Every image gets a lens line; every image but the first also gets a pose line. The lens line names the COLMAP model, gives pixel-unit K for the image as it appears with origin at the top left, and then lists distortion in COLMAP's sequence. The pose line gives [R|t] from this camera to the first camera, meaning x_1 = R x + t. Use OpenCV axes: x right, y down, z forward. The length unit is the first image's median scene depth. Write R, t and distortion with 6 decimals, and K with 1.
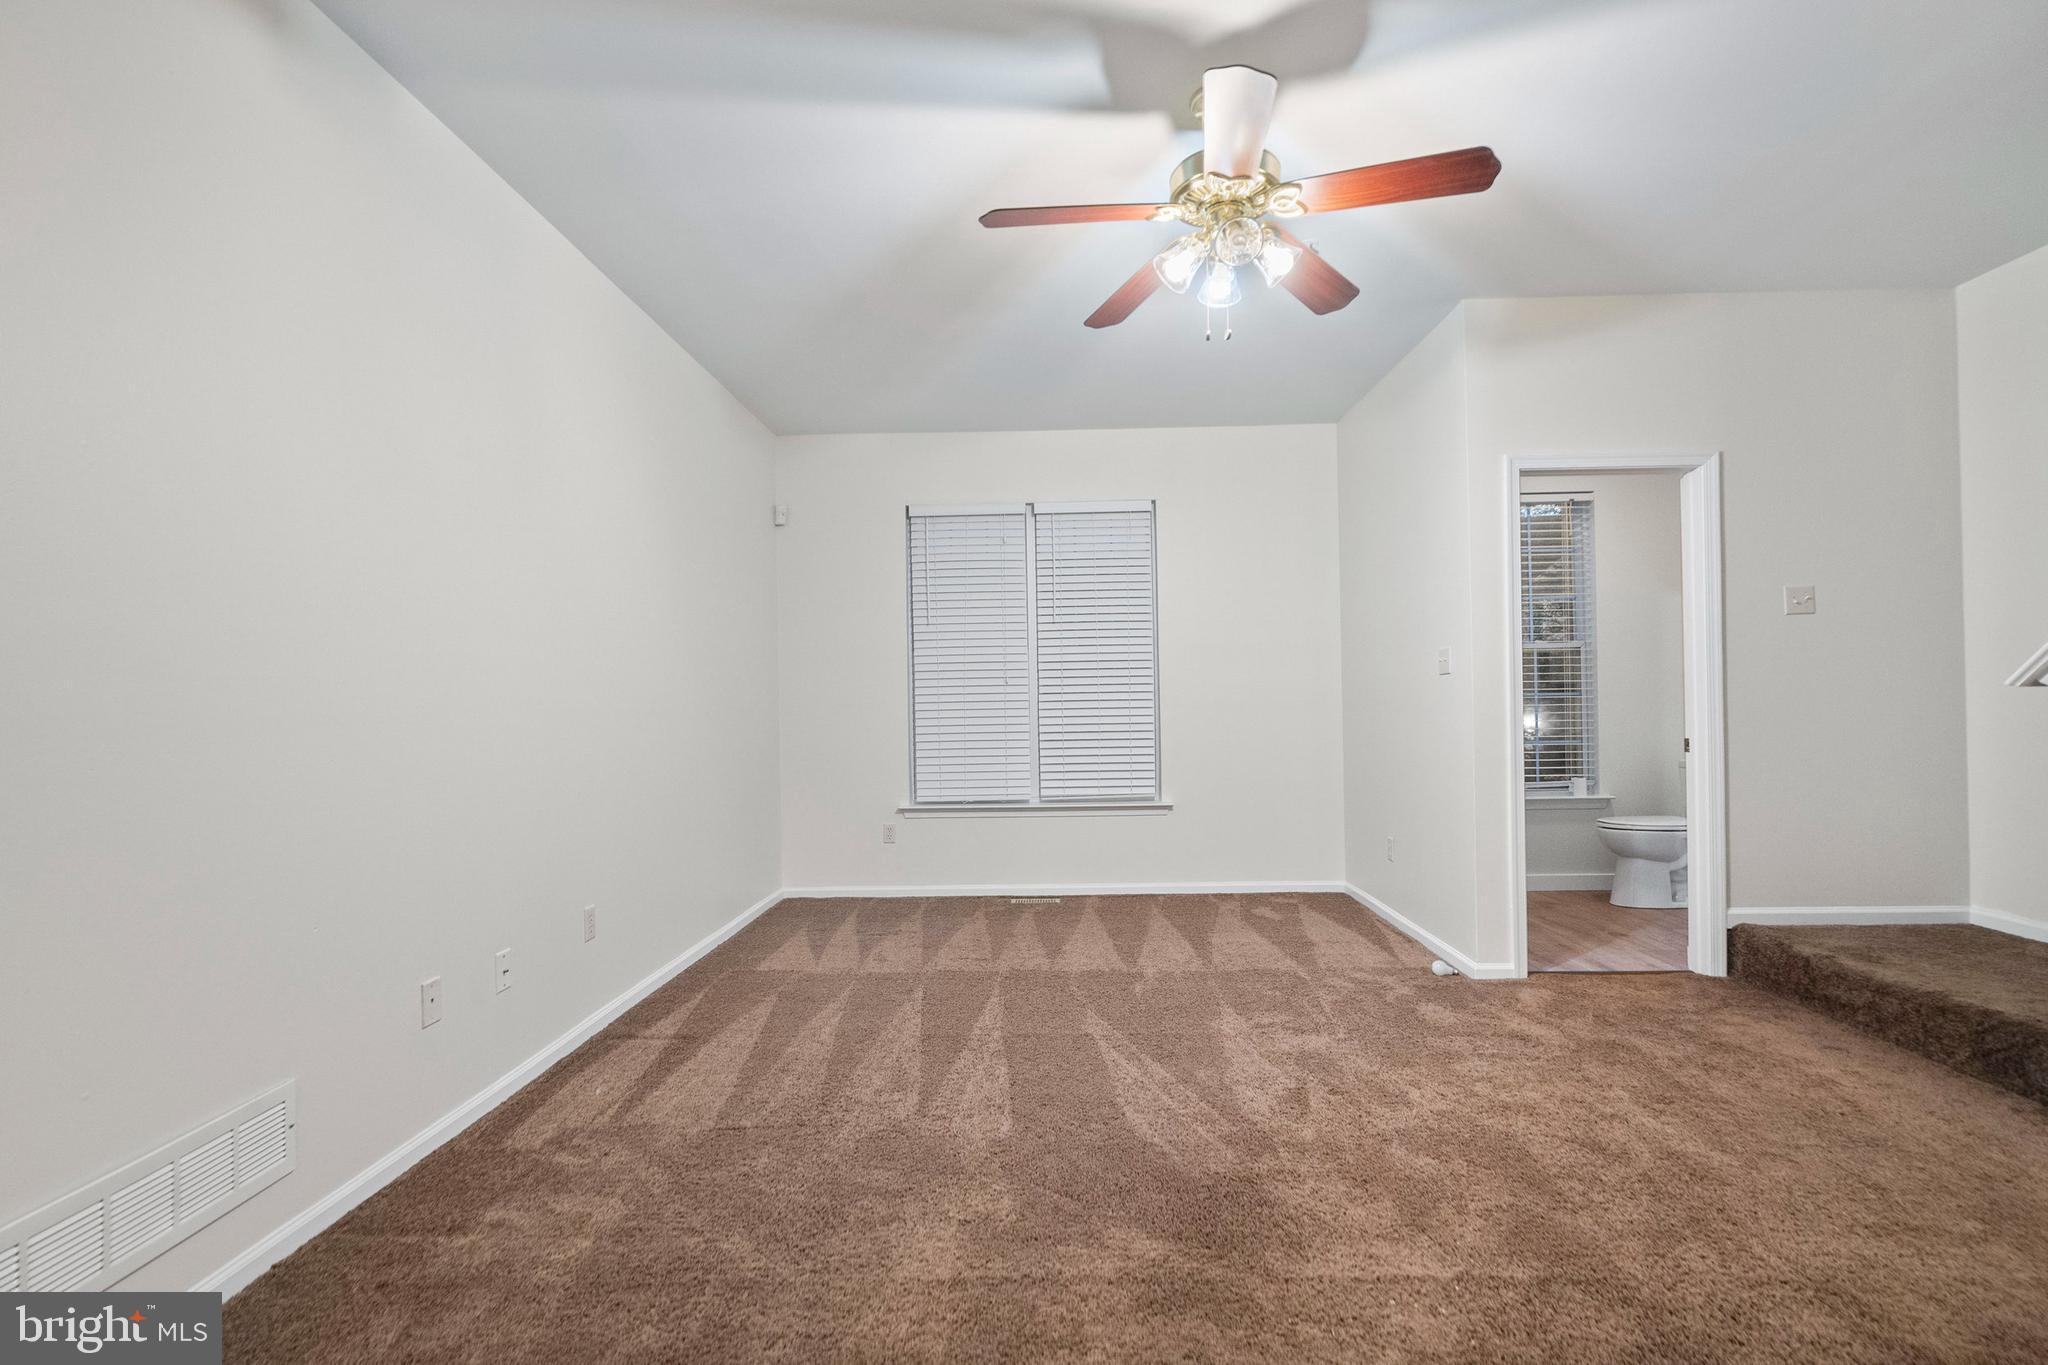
lens RADIAL K [[934.6, 0, 1016.1], [0, 934.6, 679.9], [0, 0, 1]] dist [0.000956, 0.001080]
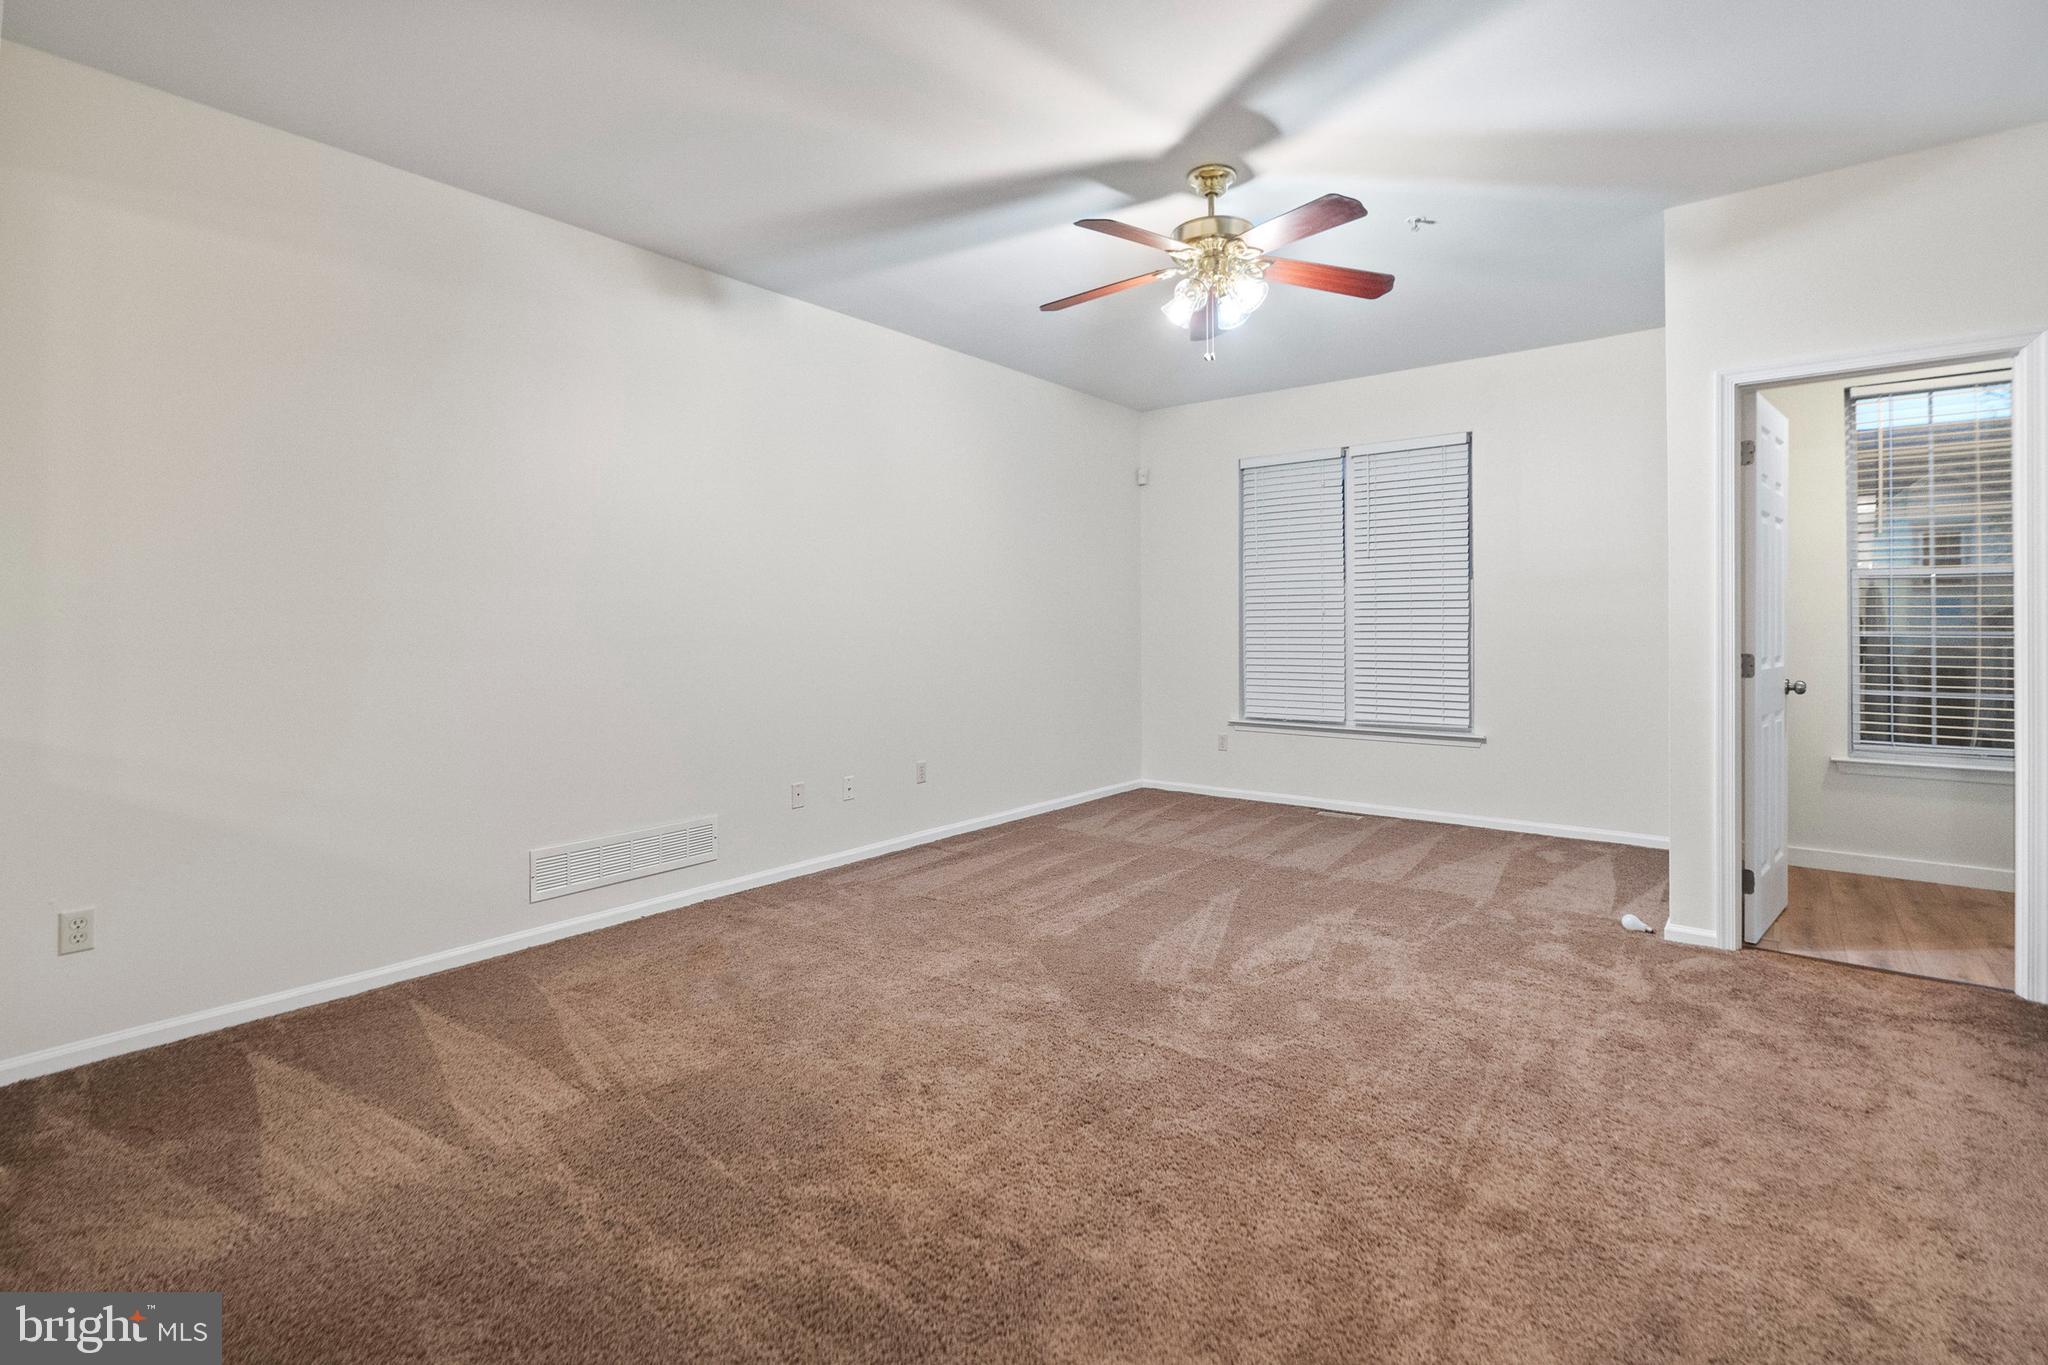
lens RADIAL K [[951.1, 0, 1027.9], [0, 951.1, 604.8], [0, 0, 1]] dist [0.007658, 0.000200]
pose [[0.804081, -0.000258, -0.594519, 0.636425], [0.005119, 0.999966, 0.006489, -0.027774], [0.594497, -0.008261, 0.804055, -0.166725]]
